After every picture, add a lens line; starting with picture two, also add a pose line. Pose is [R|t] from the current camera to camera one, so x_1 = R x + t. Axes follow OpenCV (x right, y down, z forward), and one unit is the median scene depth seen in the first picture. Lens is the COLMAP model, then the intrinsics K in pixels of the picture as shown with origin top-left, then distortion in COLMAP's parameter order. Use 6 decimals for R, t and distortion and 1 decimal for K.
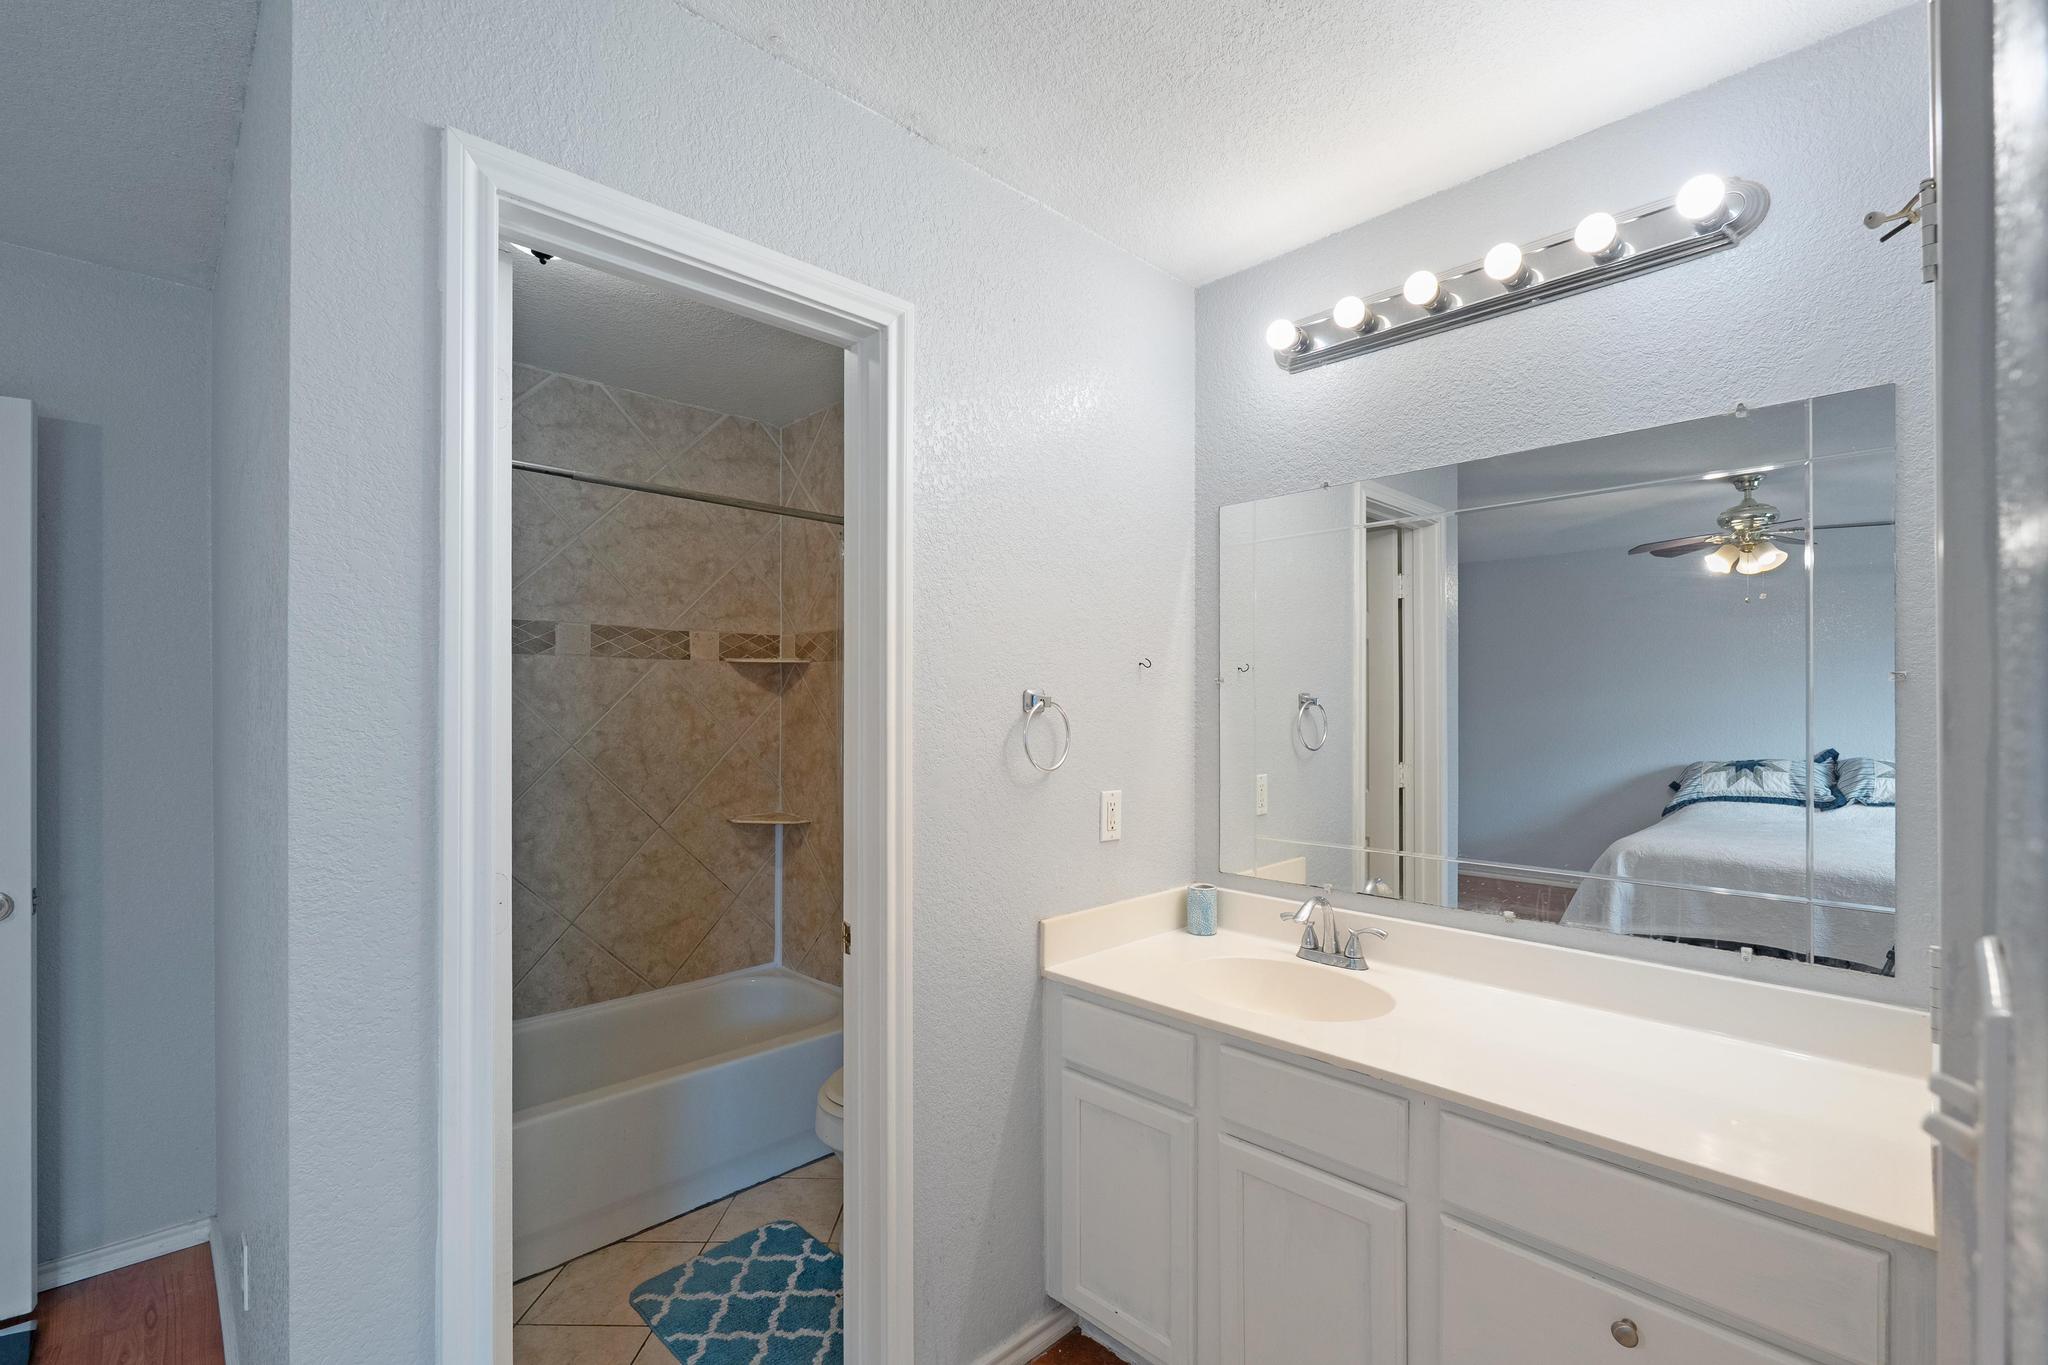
lens RADIAL K [[926.9, 0, 1024.8], [0, 926.9, 693.1], [0, 0, 1]] dist [-0.001672, 0.040491]
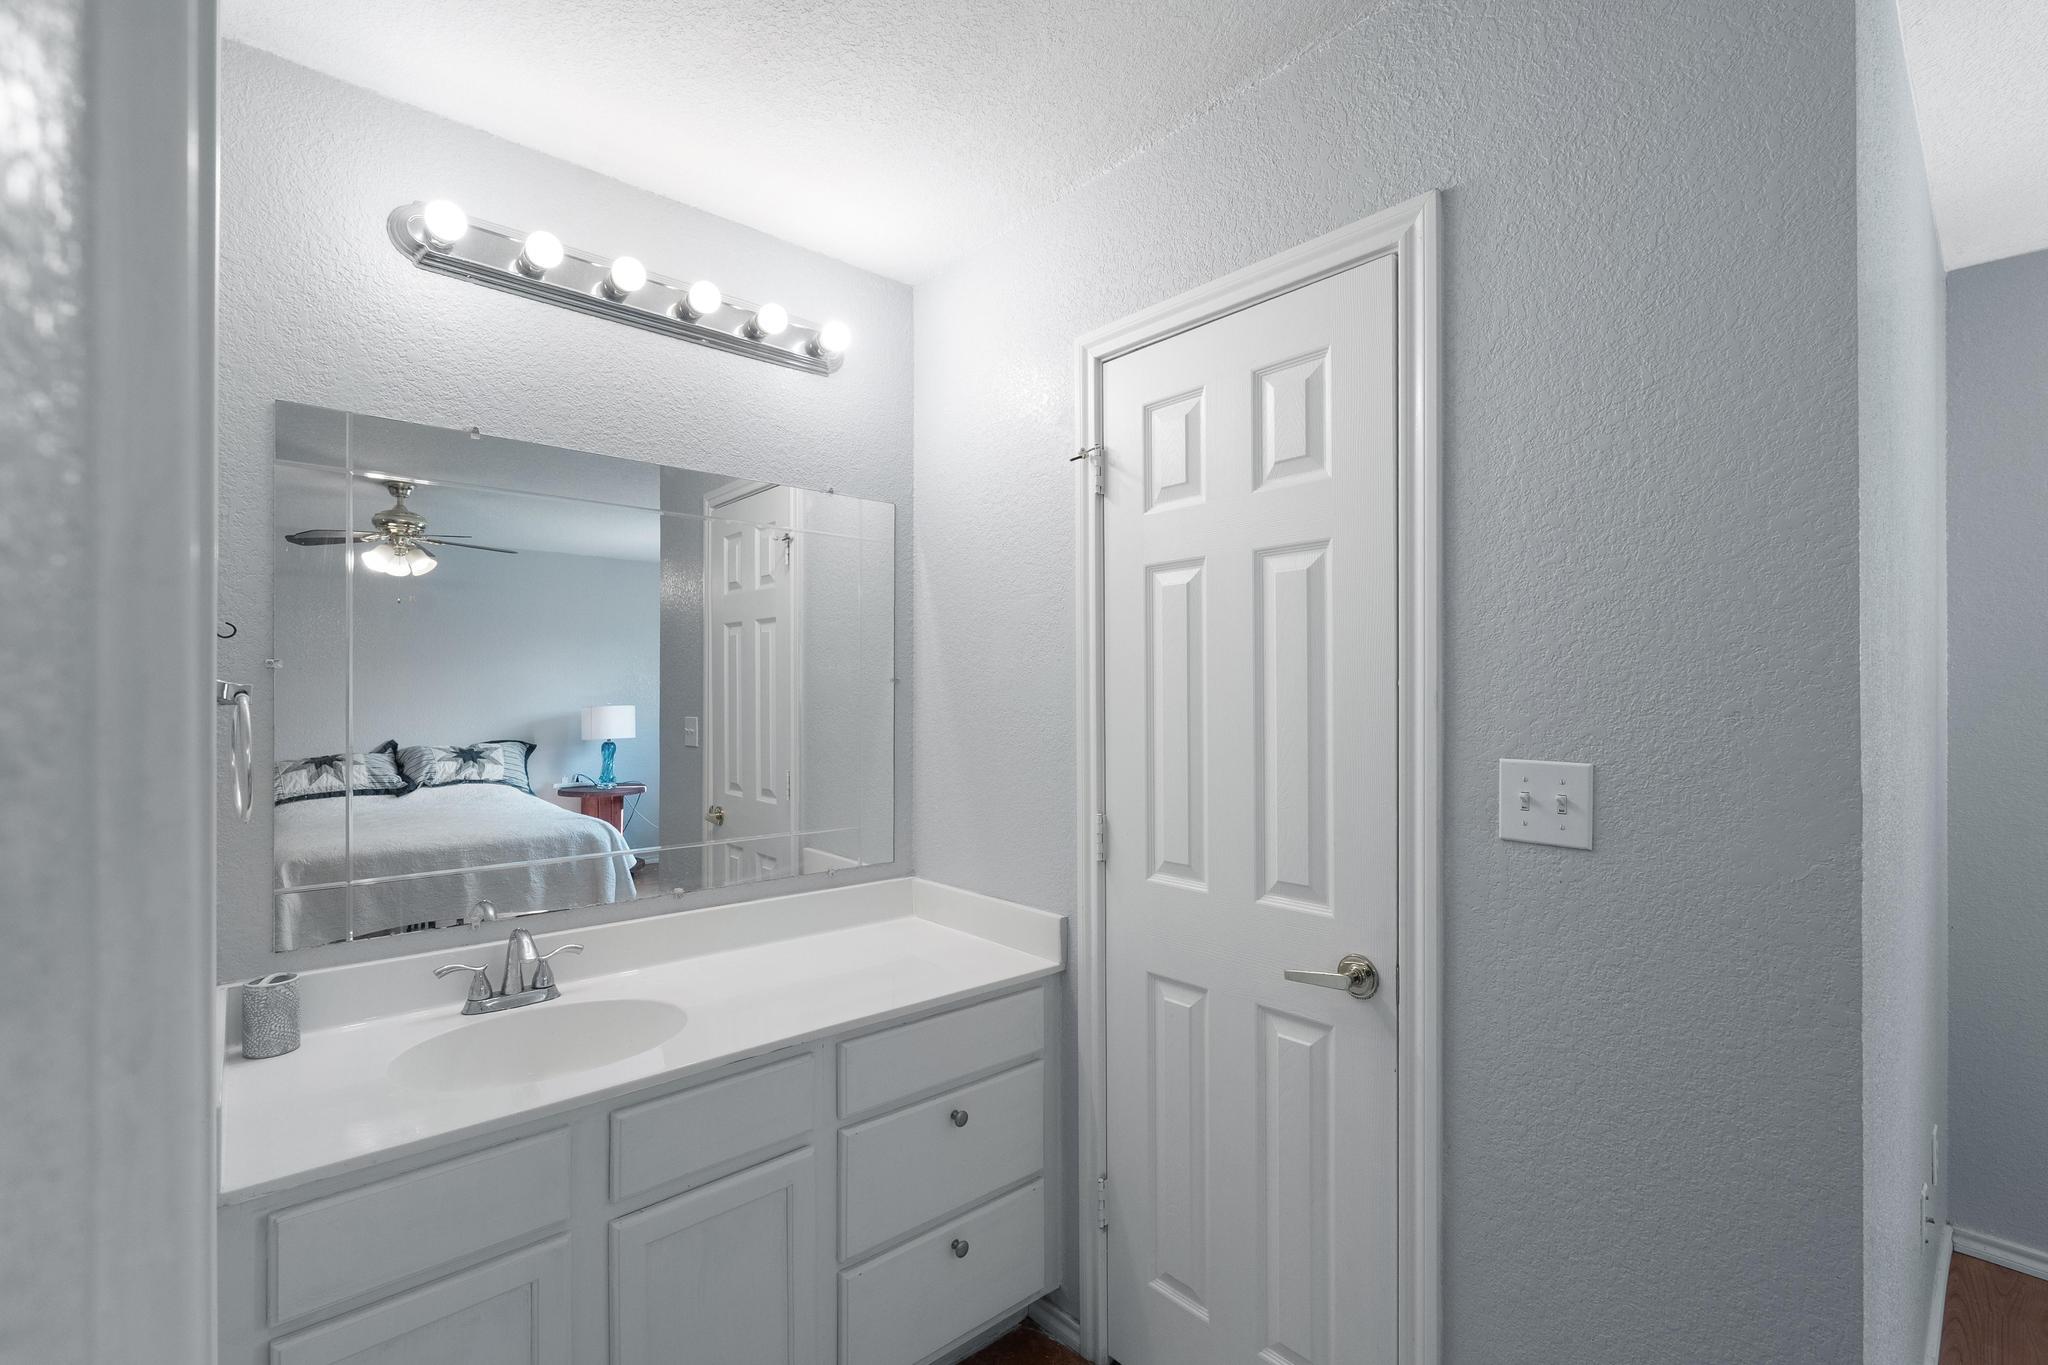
lens RADIAL K [[926.1, 0, 1024.0], [0, 926.1, 682.5], [0, 0, 1]] dist [0.027460, 0.000221]
pose [[0.068533, 0.011661, 0.997581, -0.230201], [-0.001756, 0.999932, -0.011567, 0.003388], [-0.997647, -0.000959, 0.068549, 0.226705]]
